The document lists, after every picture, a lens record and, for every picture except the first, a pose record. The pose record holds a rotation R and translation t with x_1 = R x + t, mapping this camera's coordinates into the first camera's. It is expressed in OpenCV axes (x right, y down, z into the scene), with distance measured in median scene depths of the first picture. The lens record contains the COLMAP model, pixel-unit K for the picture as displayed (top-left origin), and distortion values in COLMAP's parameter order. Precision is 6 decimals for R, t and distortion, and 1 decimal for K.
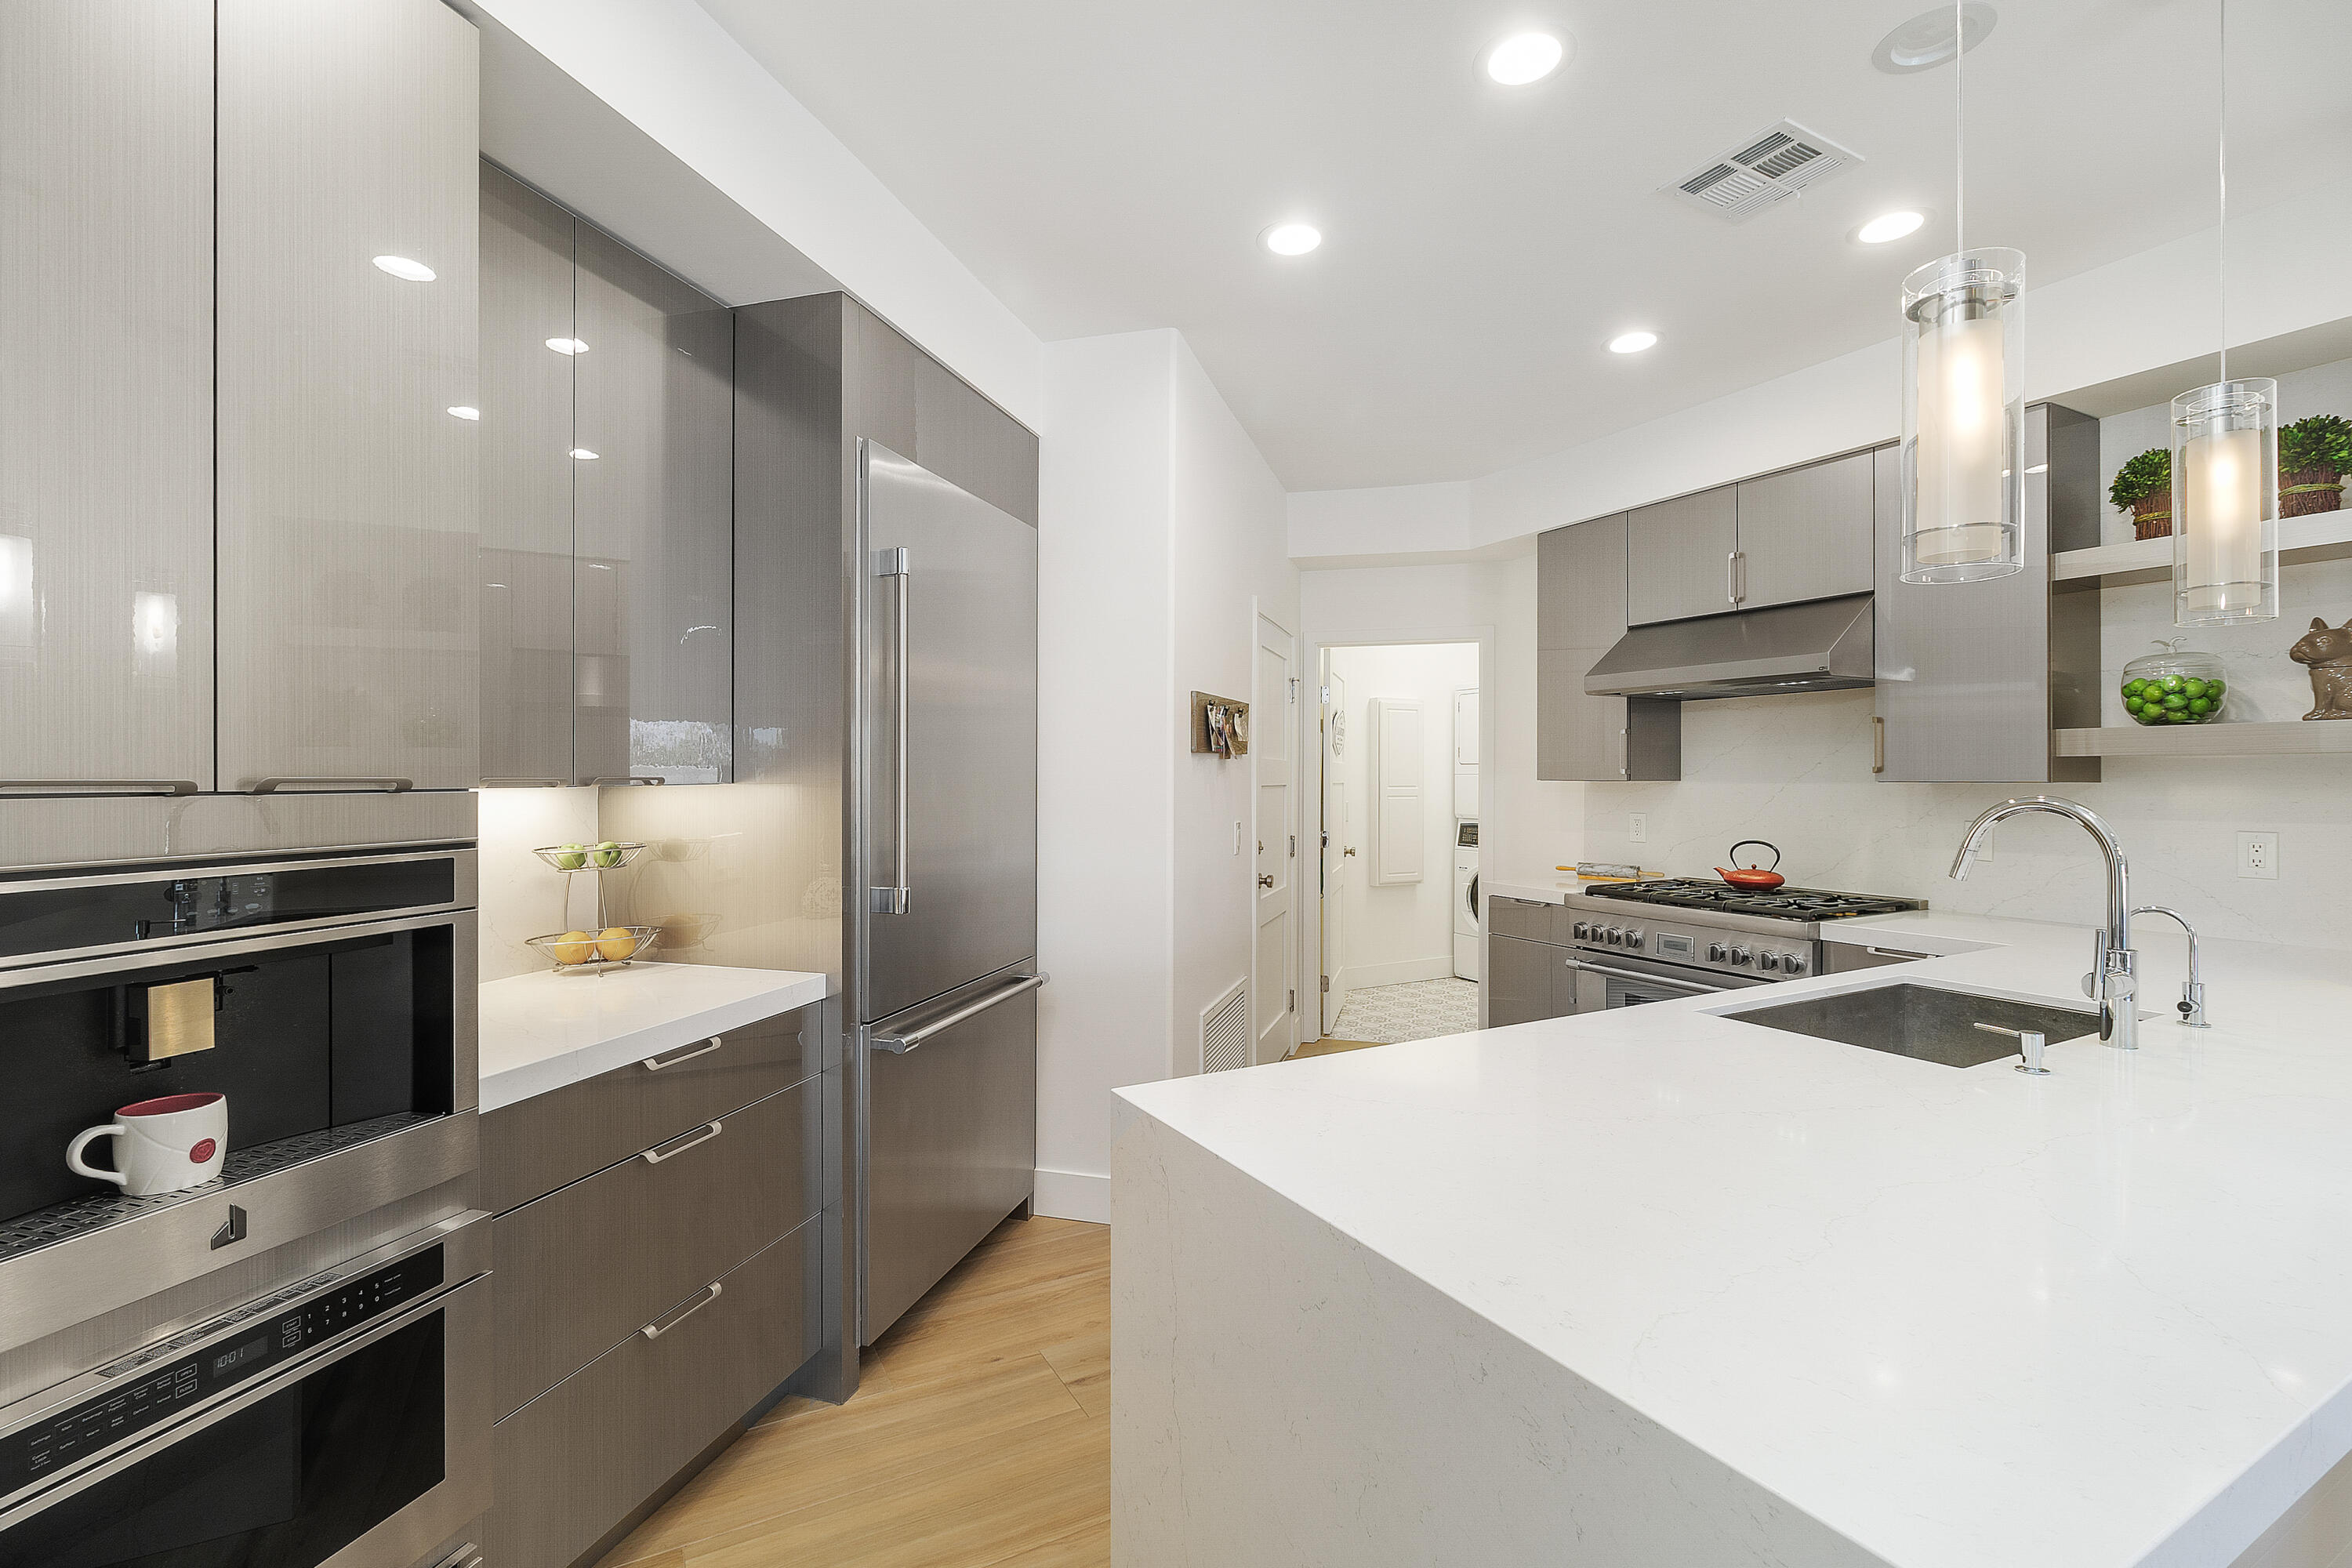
lens RADIAL K [[1035.6, 0, 1188.3], [0, 1035.6, 783.2], [0, 0, 1]] dist [0.001258, -0.000487]
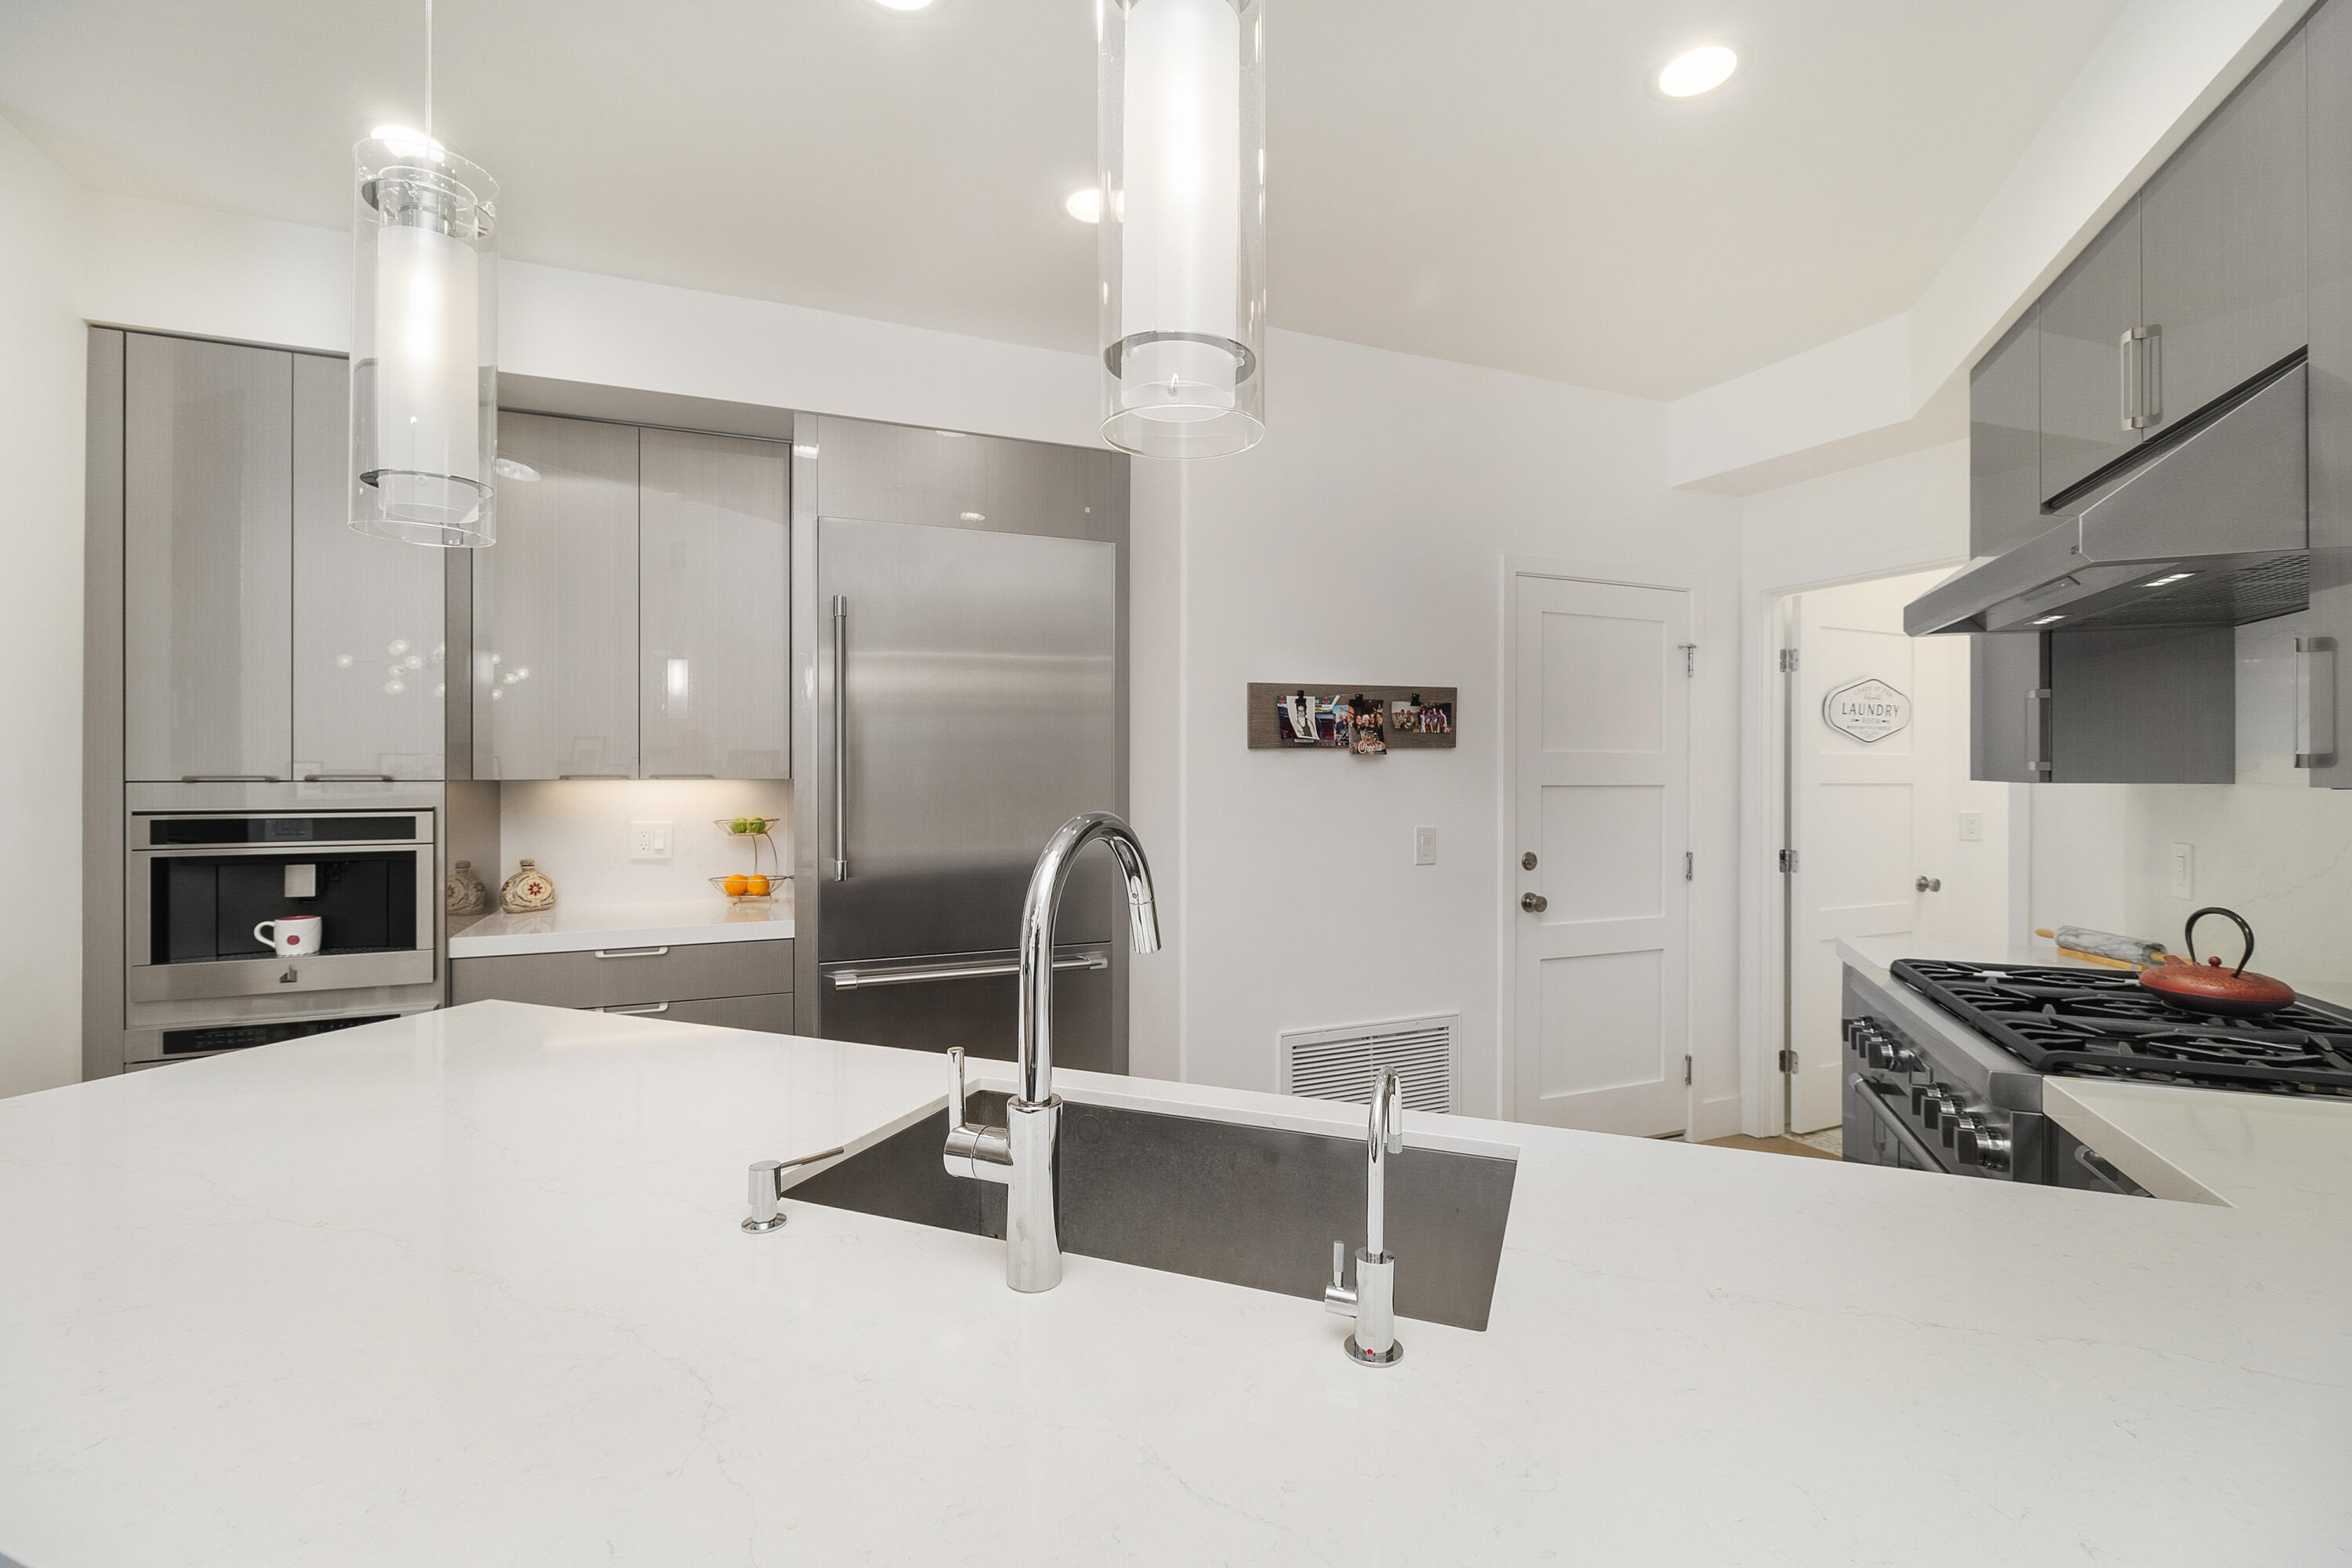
lens RADIAL K [[1035.6, 0, 1175.7], [0, 1035.6, 777.5], [0, 0, 1]] dist [0.001258, -0.000487]
pose [[0.637789, 0.003271, -0.770204, 1.196849], [-0.005358, 0.999986, -0.000191, -0.004897], [0.770193, 0.004249, 0.637797, 0.616922]]
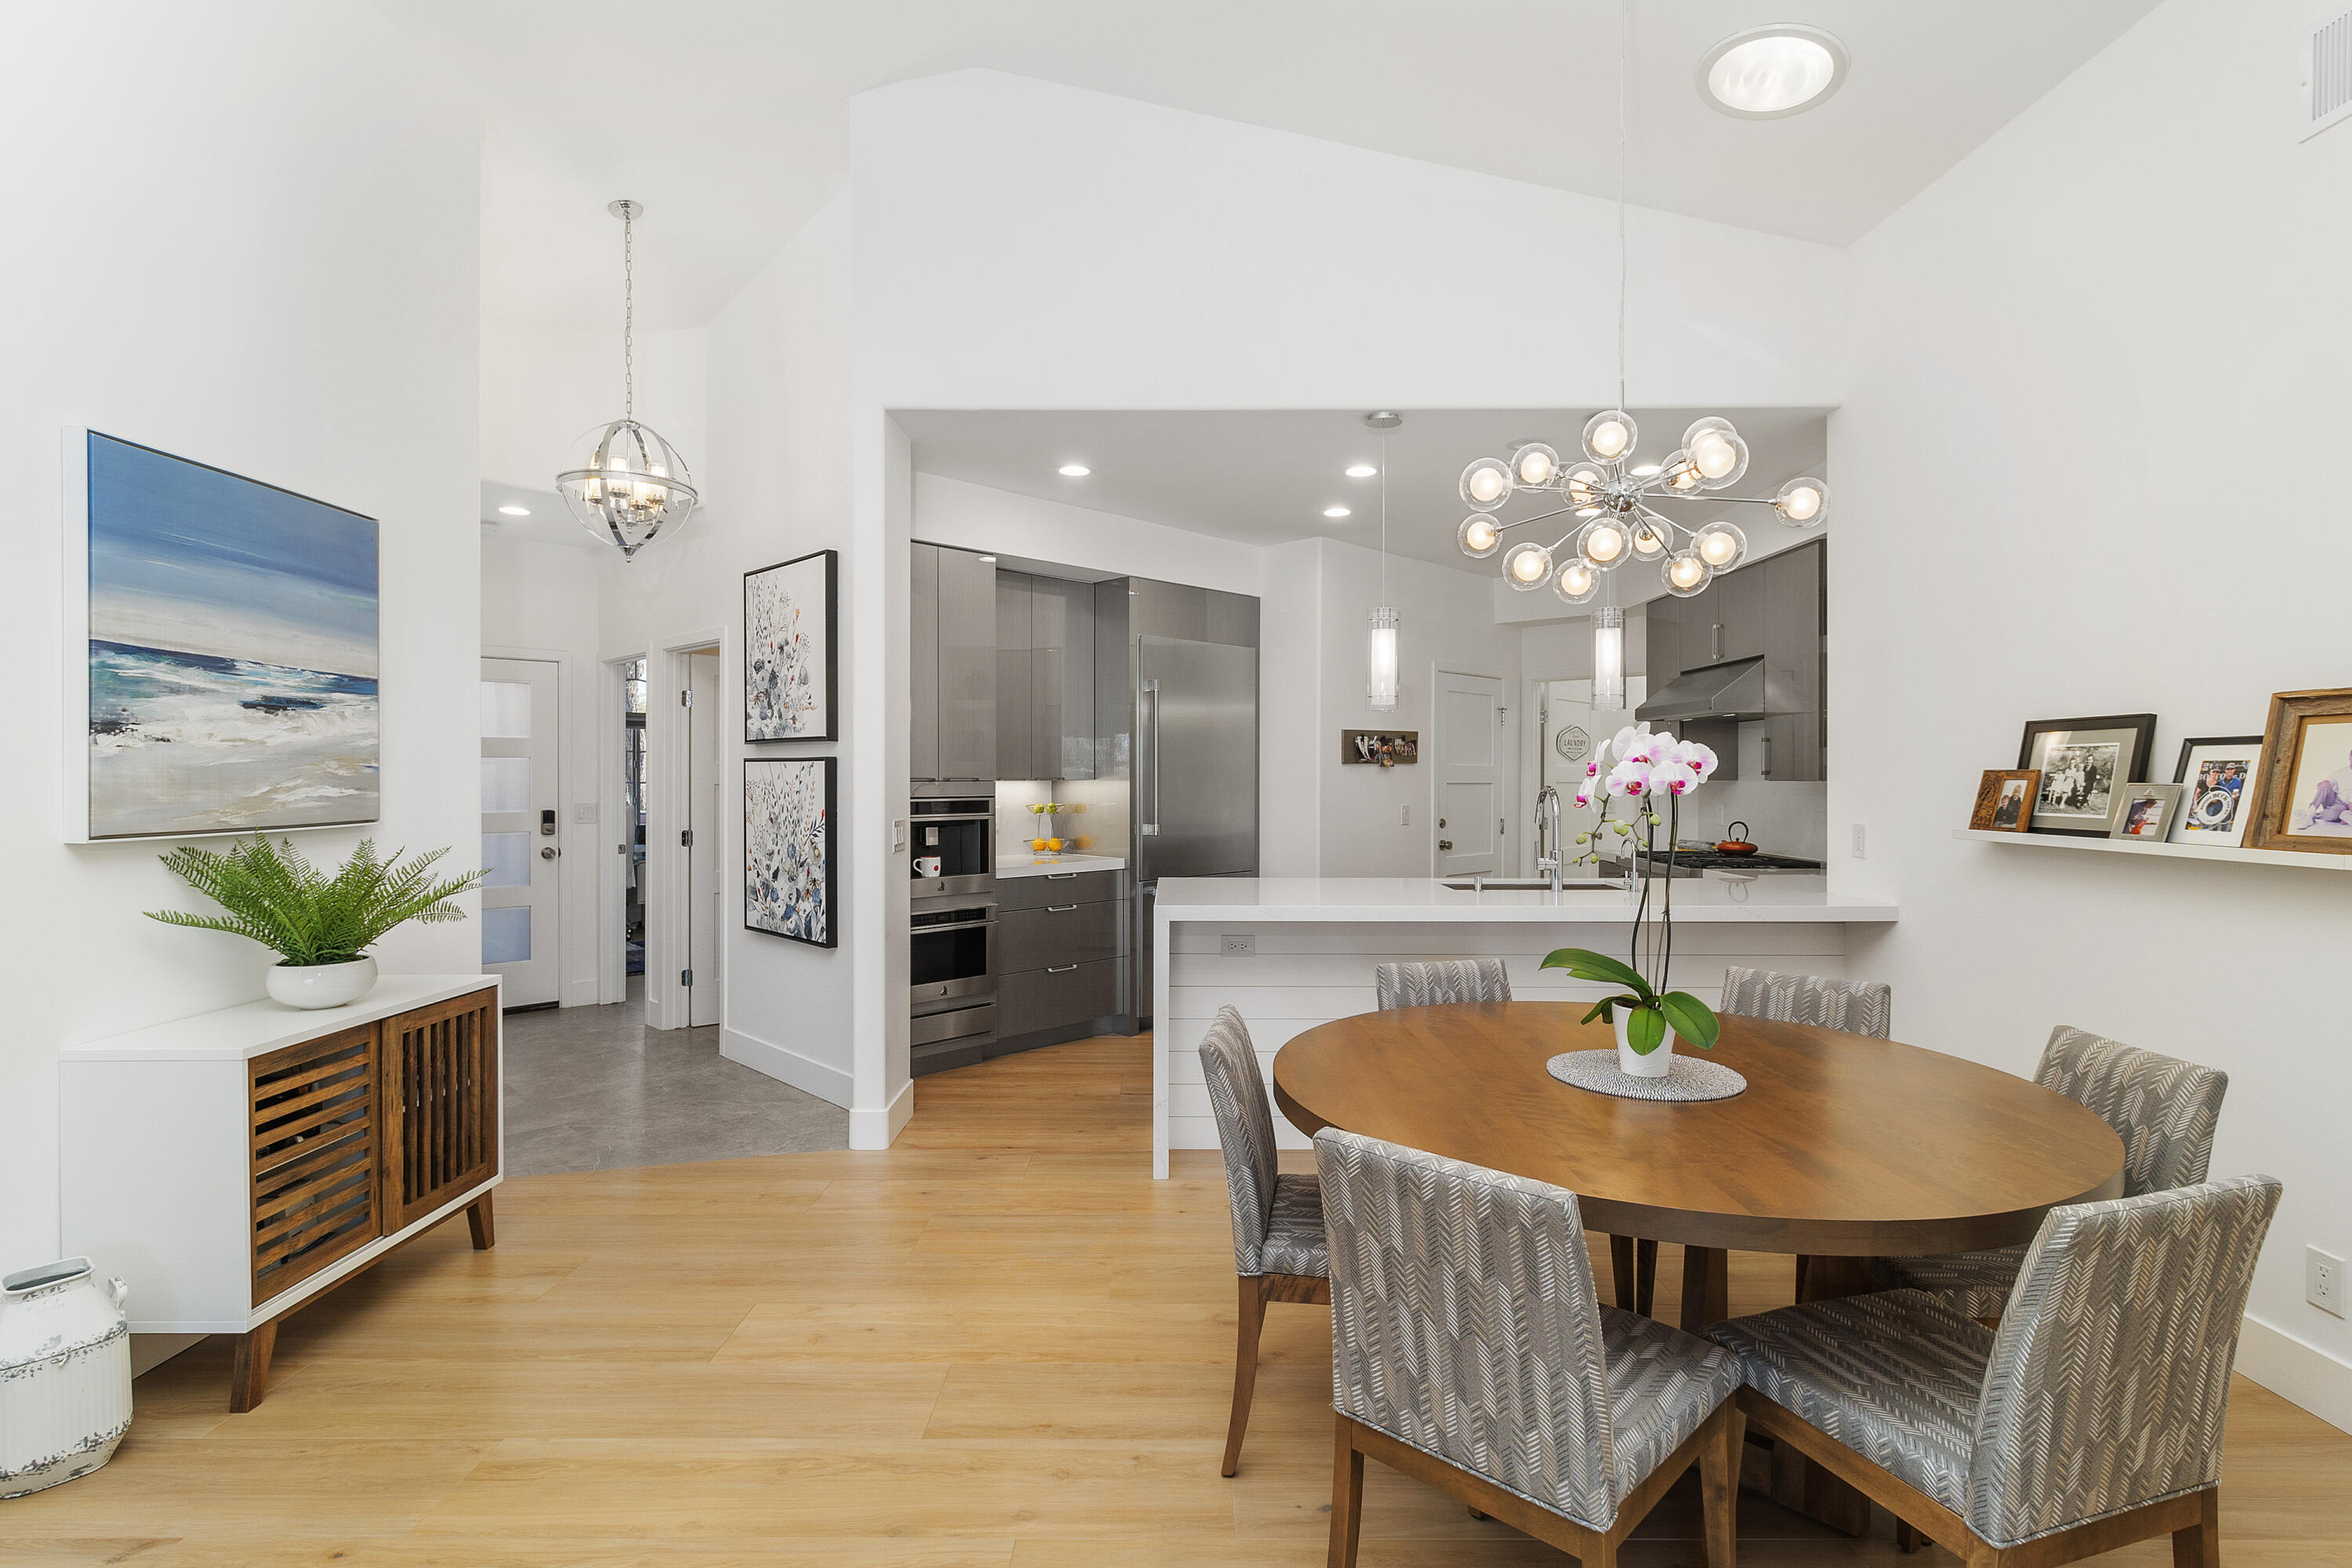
lens RADIAL K [[1086.3, 0, 1186.6], [0, 1086.3, 787.1], [0, 0, 1]] dist [-0.002475, -0.000170]
pose [[0.874140, 0.005032, -0.485647, 1.196930], [-0.003486, 0.999986, 0.004085, 0.007793], [0.485661, -0.001878, 0.874145, -1.361484]]
